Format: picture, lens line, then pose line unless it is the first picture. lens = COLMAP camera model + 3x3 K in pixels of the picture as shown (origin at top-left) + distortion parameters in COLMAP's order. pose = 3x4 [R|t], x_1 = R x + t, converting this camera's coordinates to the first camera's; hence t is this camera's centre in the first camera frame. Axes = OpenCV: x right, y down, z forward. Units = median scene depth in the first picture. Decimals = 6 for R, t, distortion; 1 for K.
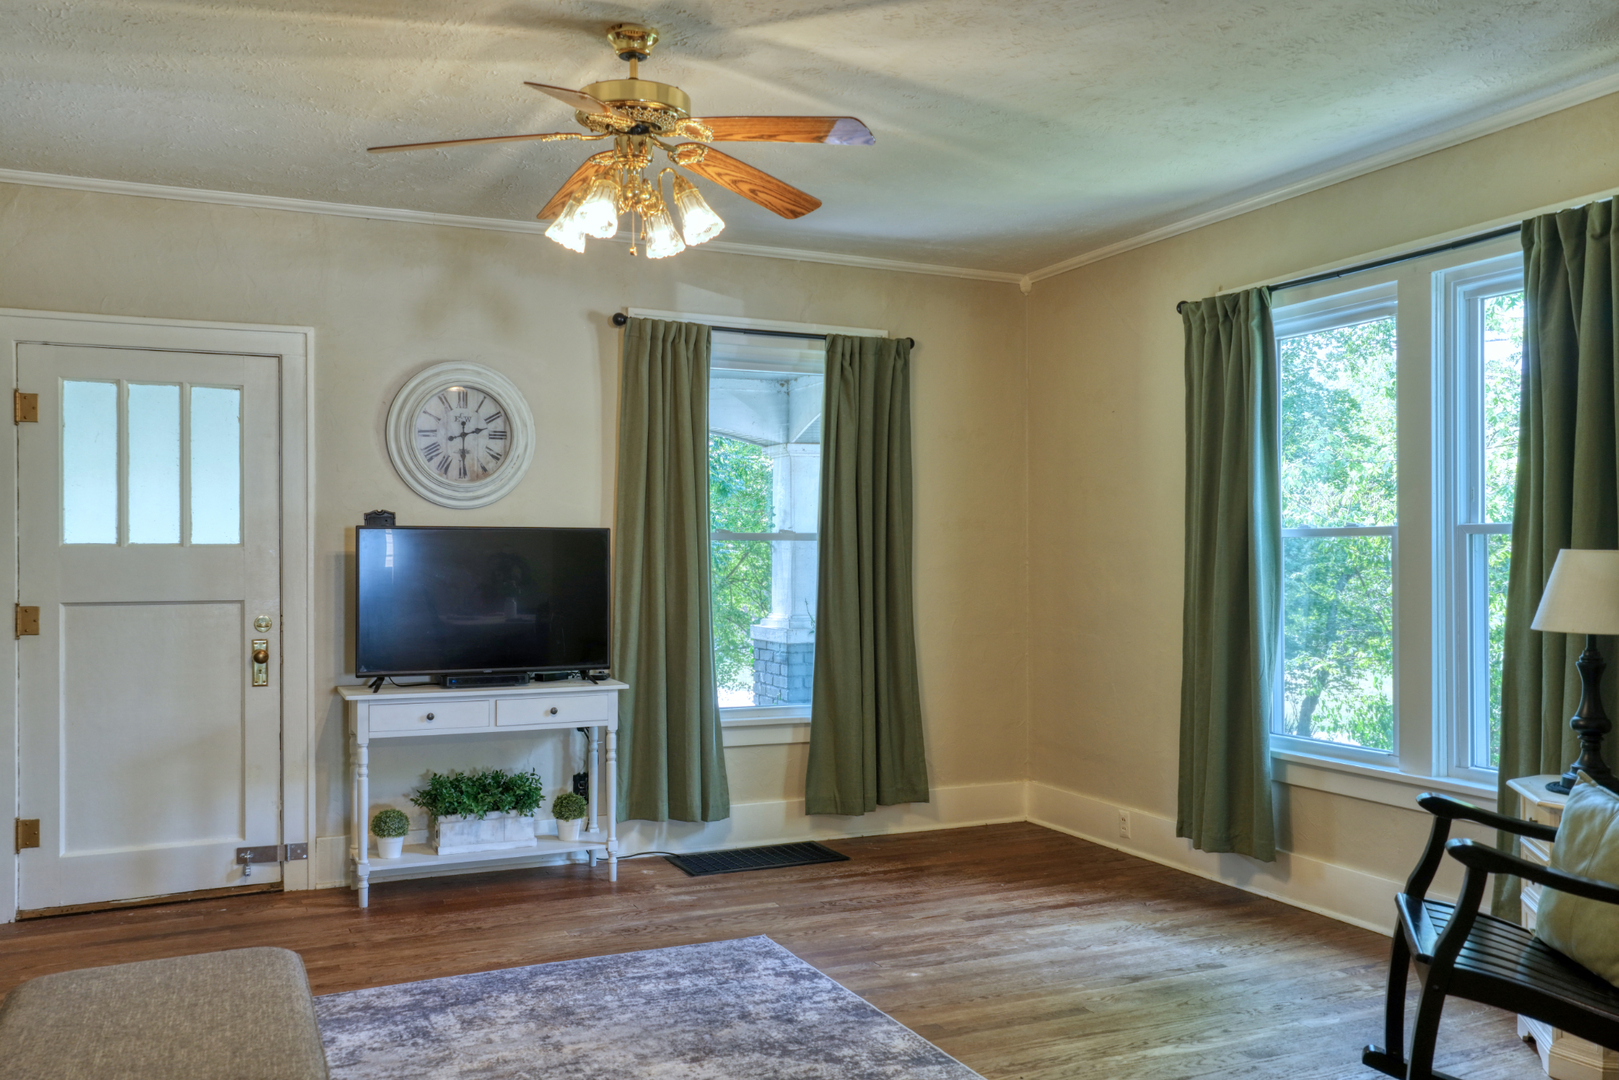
lens RADIAL K [[1316.2, 0, 787.2], [0, 1316.2, 551.2], [0, 0, 1]] dist [-0.011450, 0.032778]
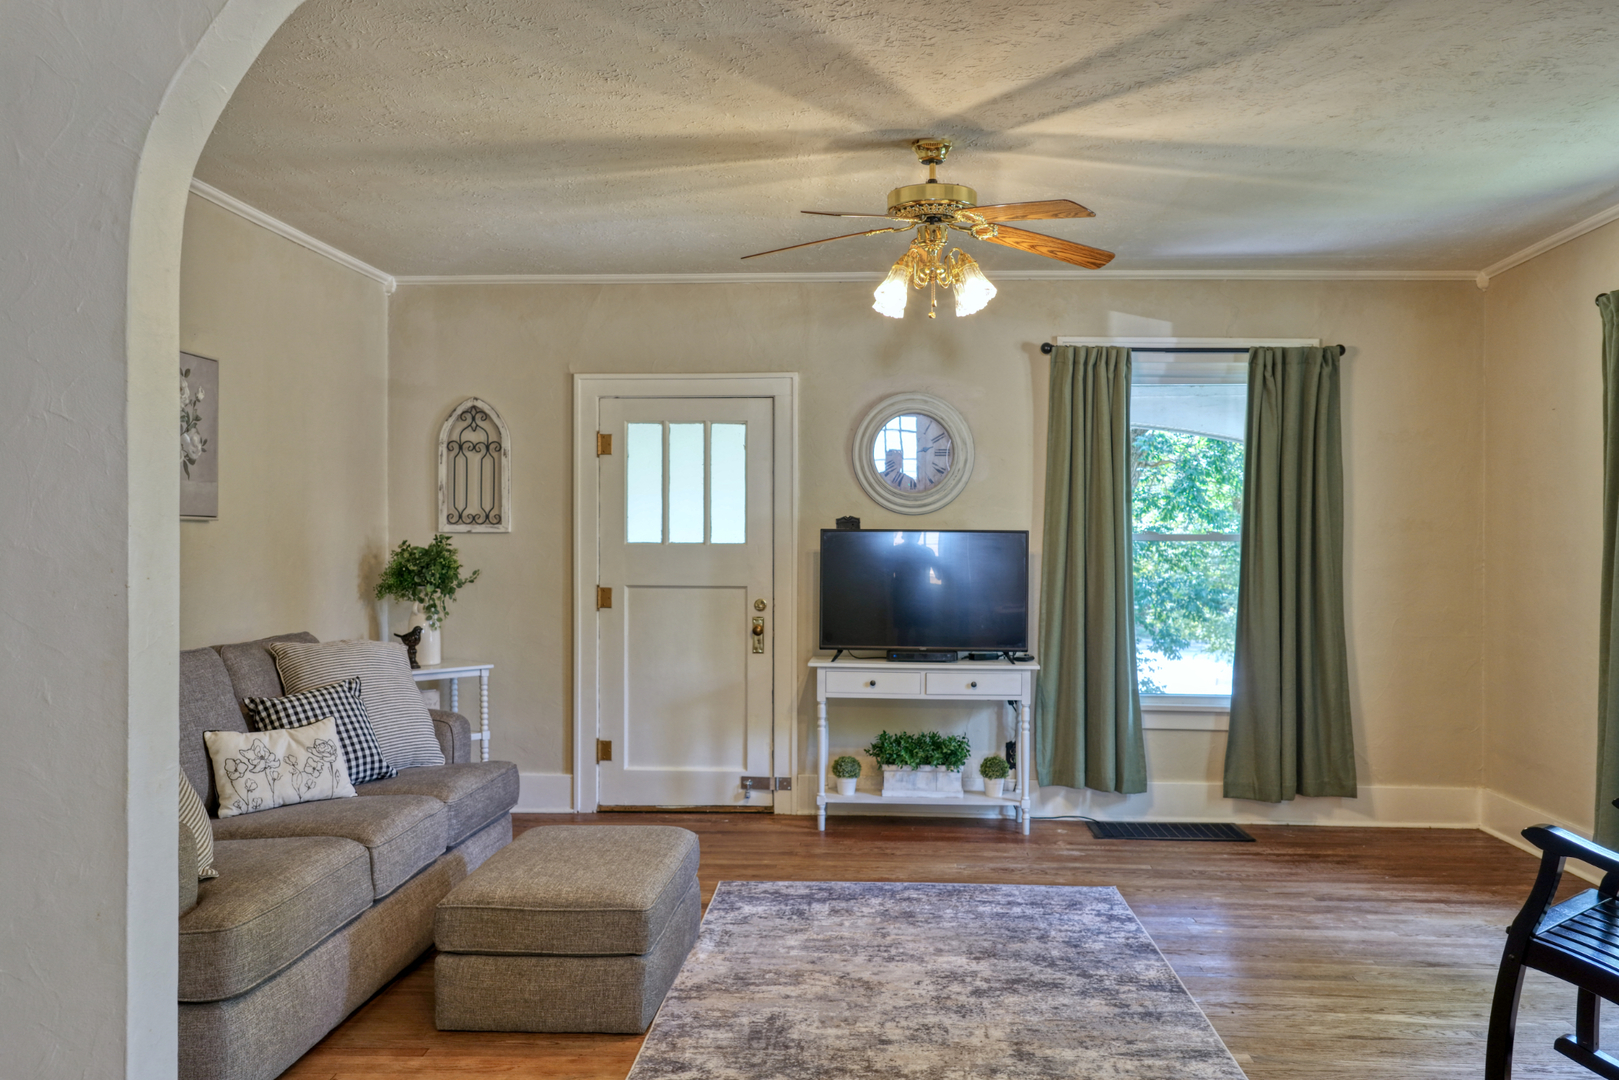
lens RADIAL K [[1316.2, 0, 826.5], [0, 1316.2, 553.6], [0, 0, 1]] dist [-0.011450, 0.032778]
pose [[0.888142, 0.008072, -0.459498, 0.260775], [-0.006342, 0.999966, 0.005309, -0.002460], [0.459525, -0.001801, 0.888163, -0.121815]]
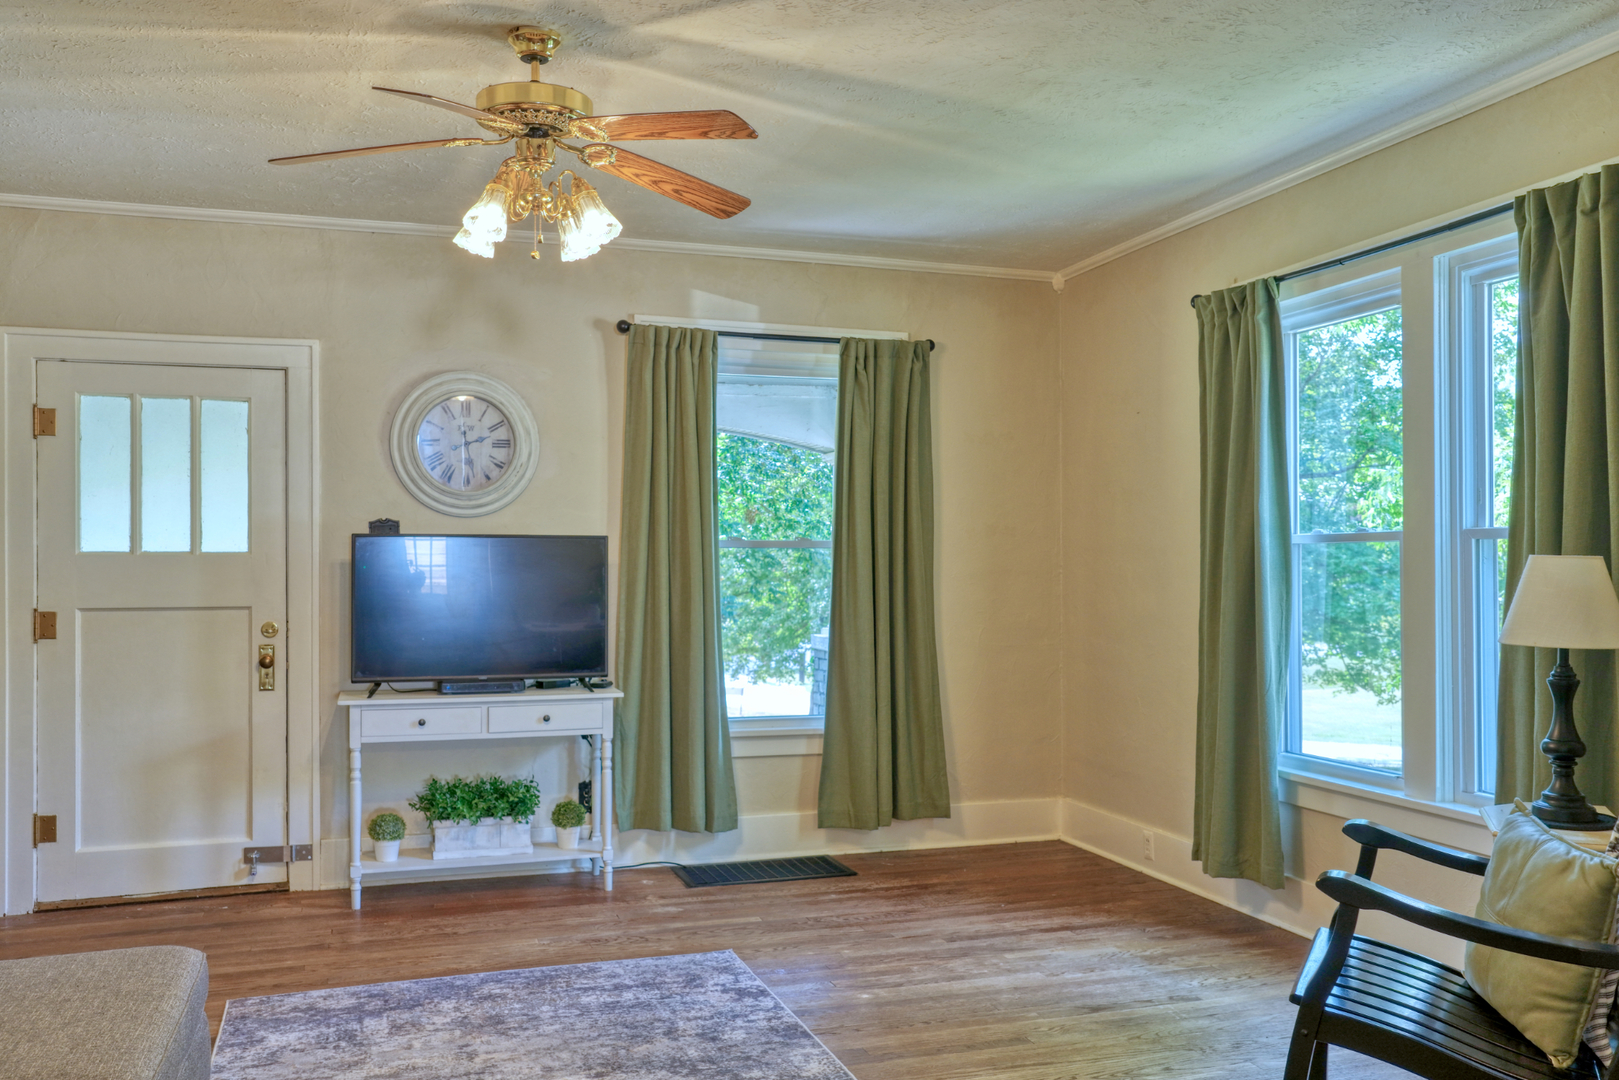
lens RADIAL K [[1316.2, 0, 798.0], [0, 1316.2, 553.8], [0, 0, 1]] dist [-0.011450, 0.032778]
pose [[0.993598, -0.000982, -0.112972, 0.131845], [0.000363, 0.999985, -0.005496, 0.001761], [0.112976, 0.005420, 0.993583, 0.026648]]
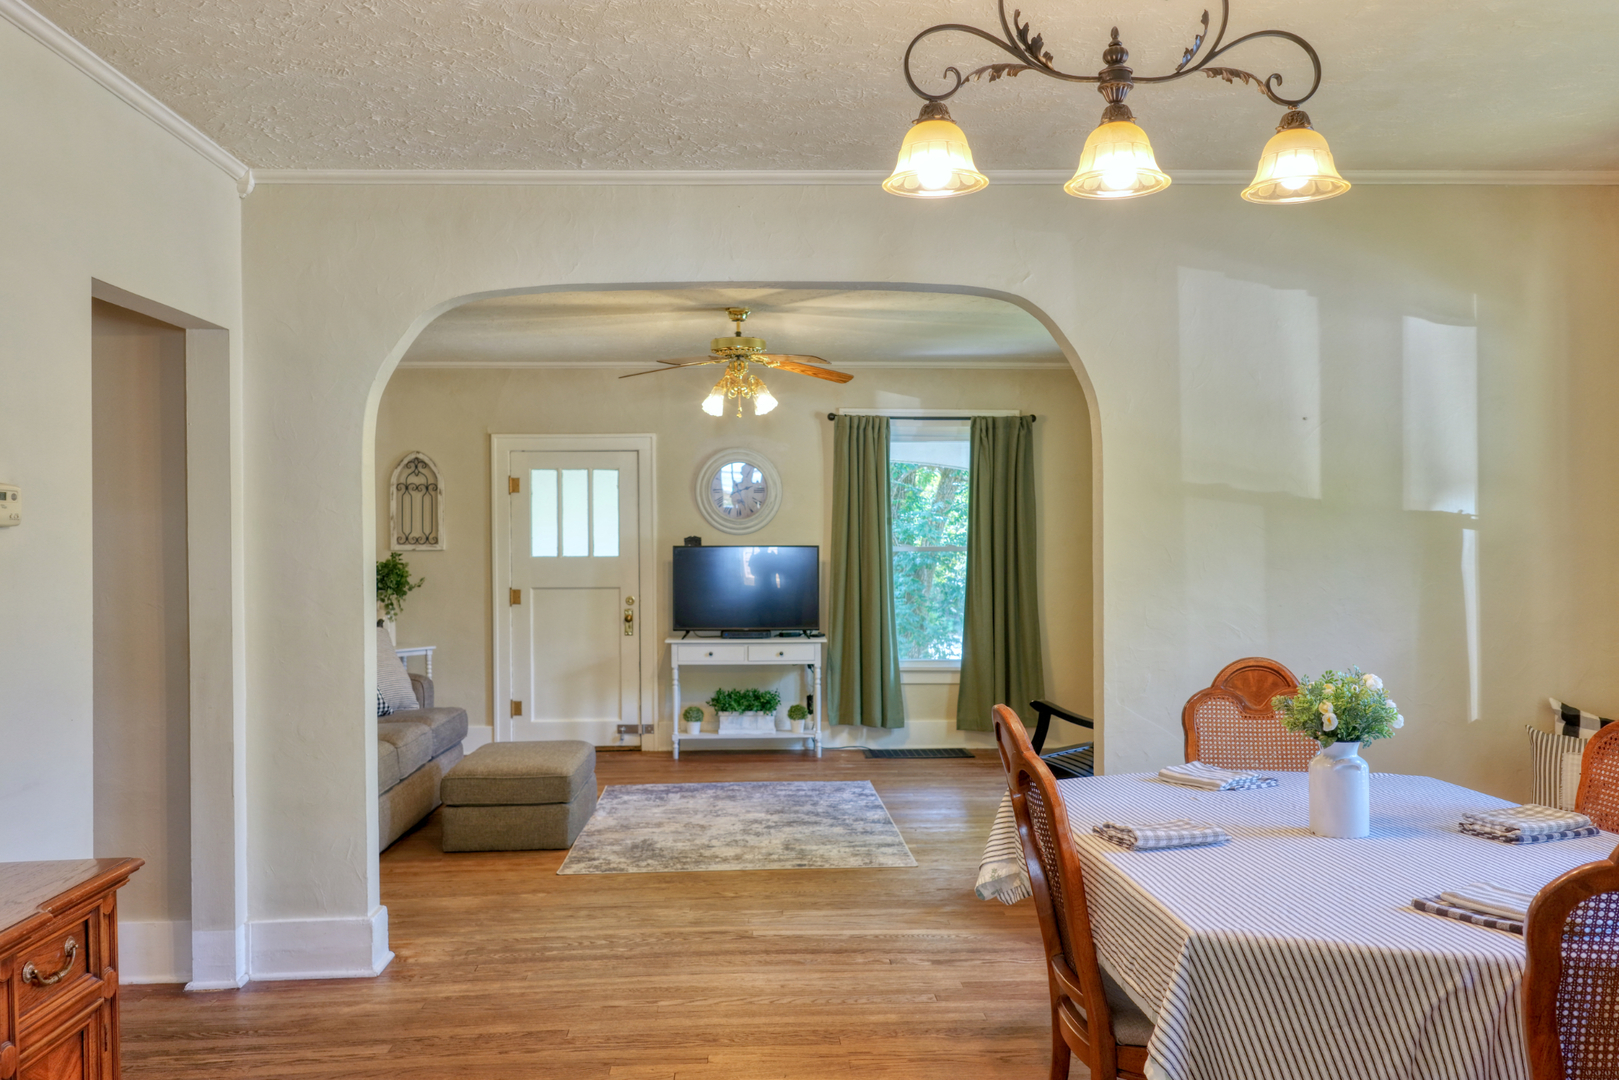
lens RADIAL K [[1316.2, 0, 804.9], [0, 1316.2, 552.3], [0, 0, 1]] dist [-0.011450, 0.032778]
pose [[0.926210, -0.003655, -0.376991, 0.515387], [0.004359, 0.999990, 0.001015, -0.011548], [0.376983, -0.002584, 0.926217, -0.590880]]
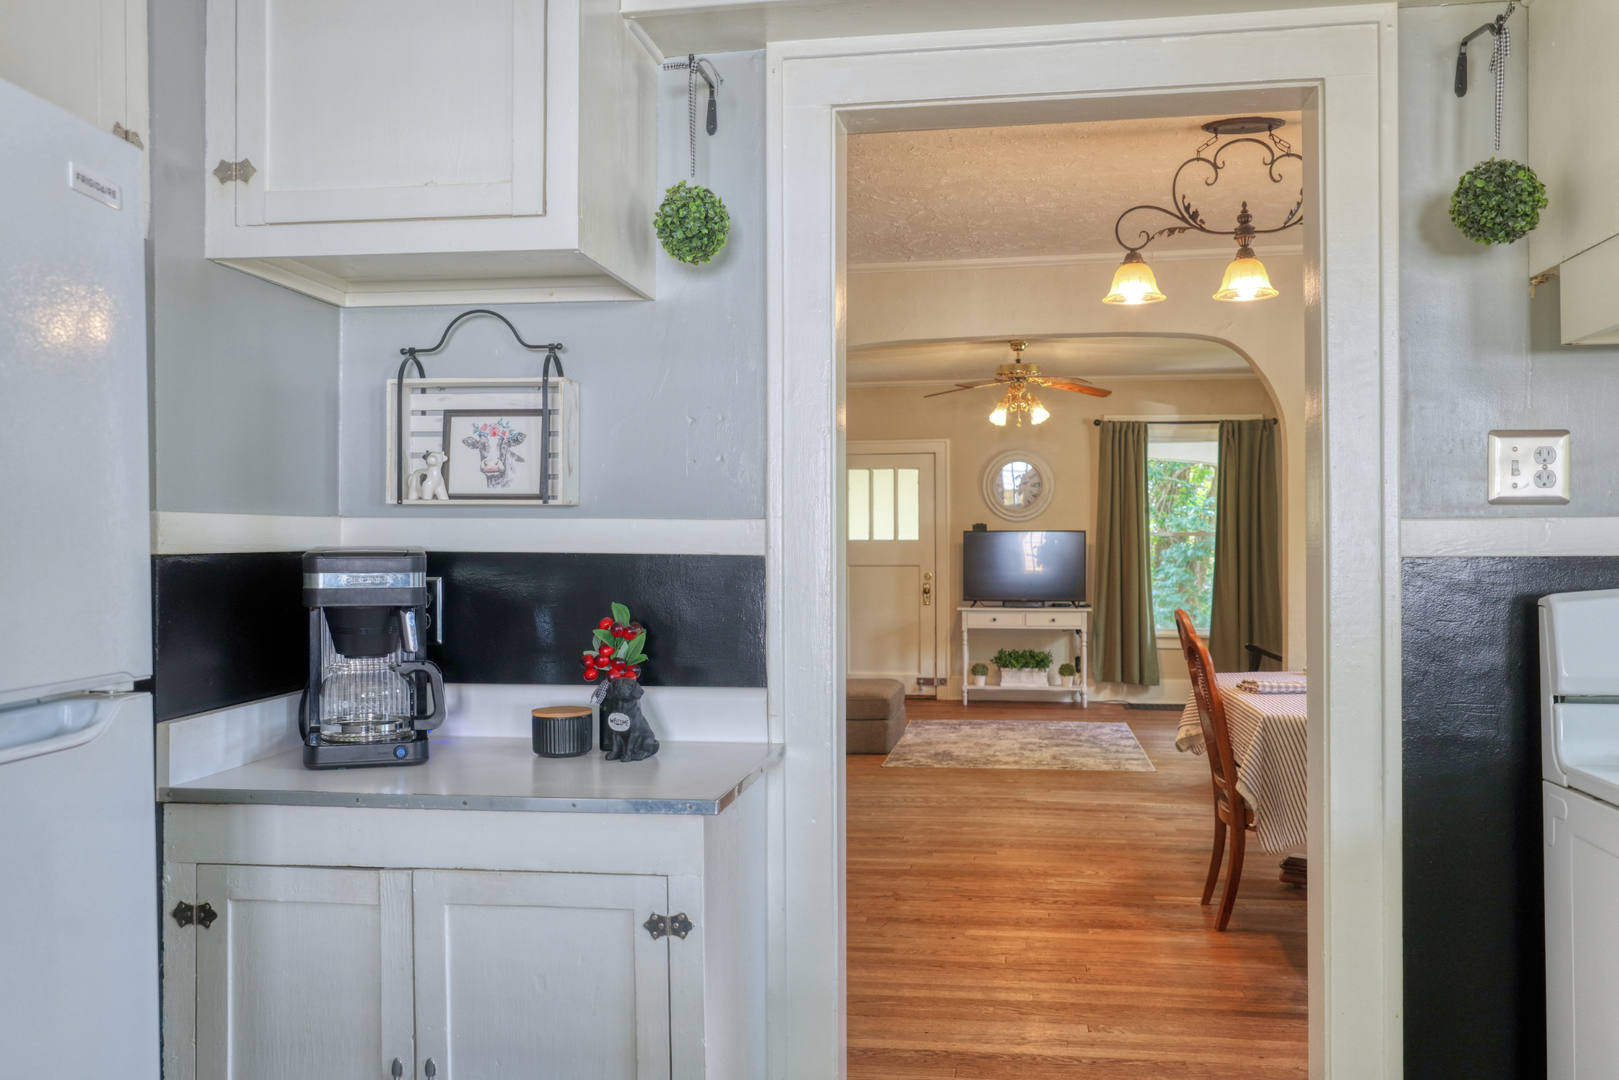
lens RADIAL K [[1316.2, 0, 815.3], [0, 1316.2, 553.5], [0, 0, 1]] dist [-0.011450, 0.032778]
pose [[0.831019, -0.000060, -0.556244, 0.684437], [0.001175, 0.999998, 0.001649, 0.014396], [0.556243, -0.002024, 0.831017, -0.951812]]
